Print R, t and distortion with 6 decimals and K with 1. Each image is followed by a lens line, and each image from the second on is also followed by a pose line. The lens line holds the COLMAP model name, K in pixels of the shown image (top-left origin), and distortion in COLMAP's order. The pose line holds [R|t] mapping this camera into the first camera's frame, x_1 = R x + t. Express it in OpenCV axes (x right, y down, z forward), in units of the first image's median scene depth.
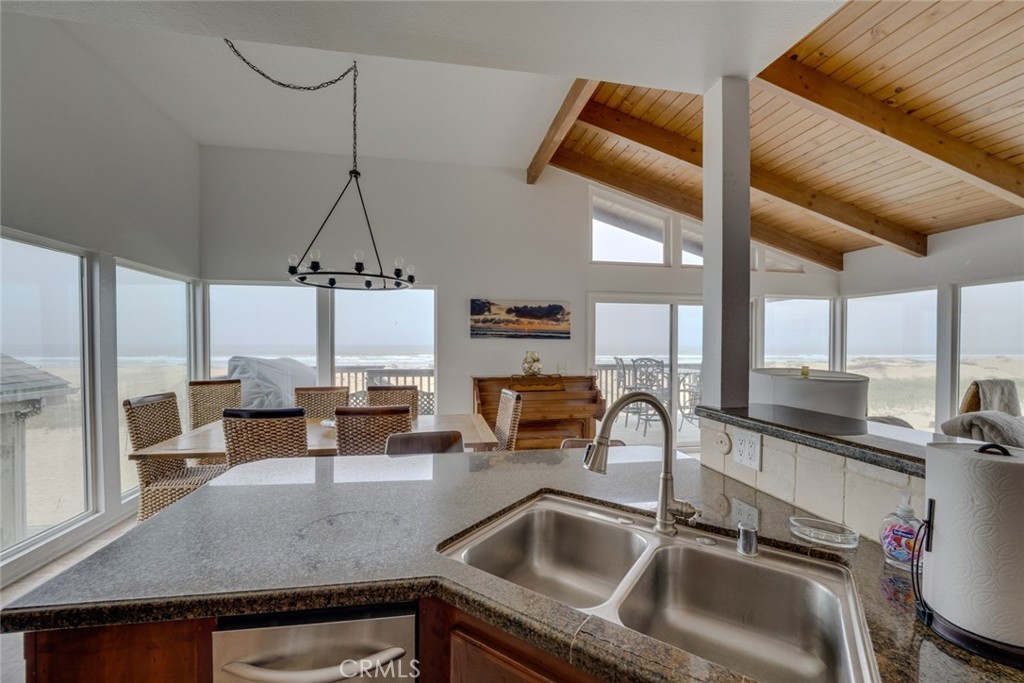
lens RADIAL K [[414.0, 0, 509.6], [0, 414.0, 350.3], [0, 0, 1]] dist [0.001529, -0.007347]
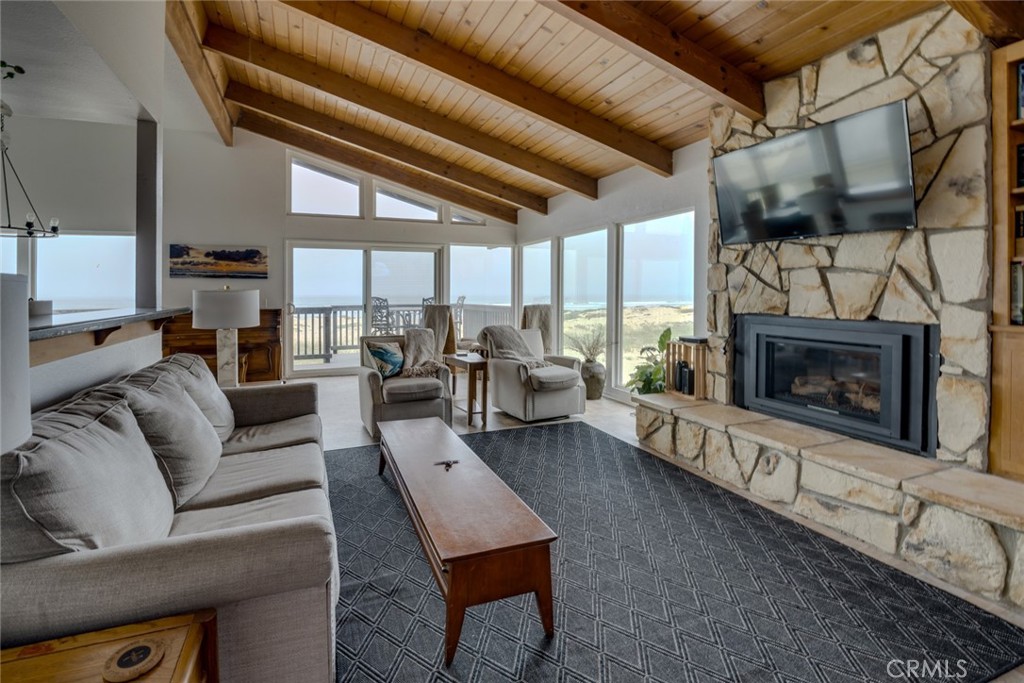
lens RADIAL K [[444.6, 0, 466.8], [0, 444.6, 296.4], [0, 0, 1]] dist [-0.000532, -0.032679]
pose [[0.985805, -0.007792, 0.167716, 0.542005], [0.008743, 0.999950, -0.004932, 0.036677], [-0.167669, 0.006329, 0.985823, -0.360192]]
